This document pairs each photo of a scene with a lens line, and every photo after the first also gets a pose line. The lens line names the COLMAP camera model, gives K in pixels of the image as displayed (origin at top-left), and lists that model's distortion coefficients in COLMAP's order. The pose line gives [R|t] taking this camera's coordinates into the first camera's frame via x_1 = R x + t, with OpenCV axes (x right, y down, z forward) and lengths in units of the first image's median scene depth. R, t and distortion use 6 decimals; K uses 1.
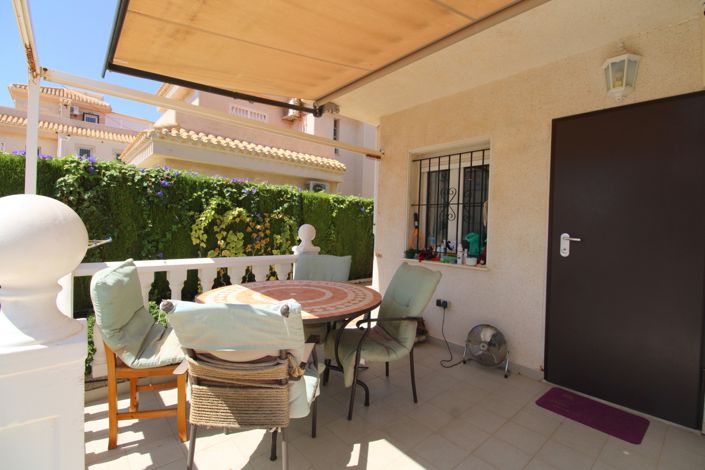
lens RADIAL K [[326.2, 0, 355.1], [0, 326.2, 232.7], [0, 0, 1]] dist [-0.018134, -0.002010]
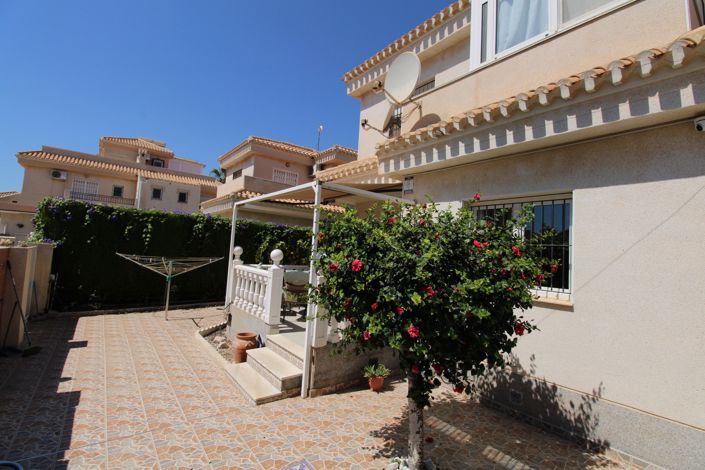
lens RADIAL K [[326.2, 0, 353.0], [0, 326.2, 234.3], [0, 0, 1]] dist [-0.018134, -0.002010]
pose [[0.997335, 0.022626, -0.069365, 0.142410], [-0.028078, 0.996506, -0.078658, 0.010605], [0.067343, 0.080396, 0.994485, -0.722022]]
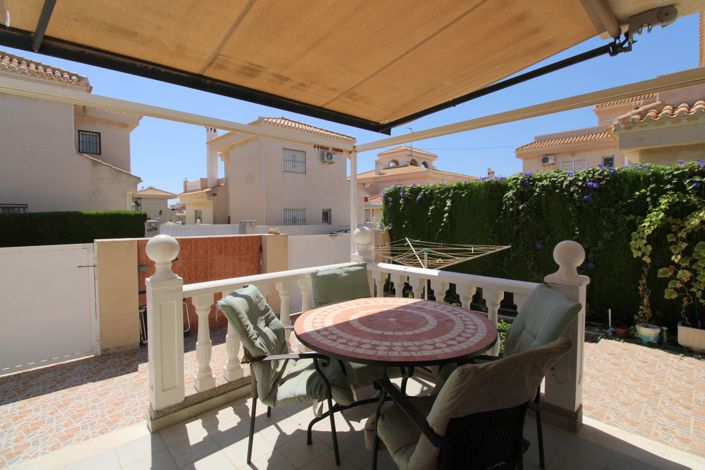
lens RADIAL K [[326.2, 0, 356.4], [0, 326.2, 229.1], [0, 0, 1]] dist [-0.018134, -0.002010]
pose [[0.031772, 0.003756, -0.999488, 0.254307], [-0.016299, 0.999862, 0.003240, -0.023261], [0.999362, 0.016188, 0.031829, 0.307291]]
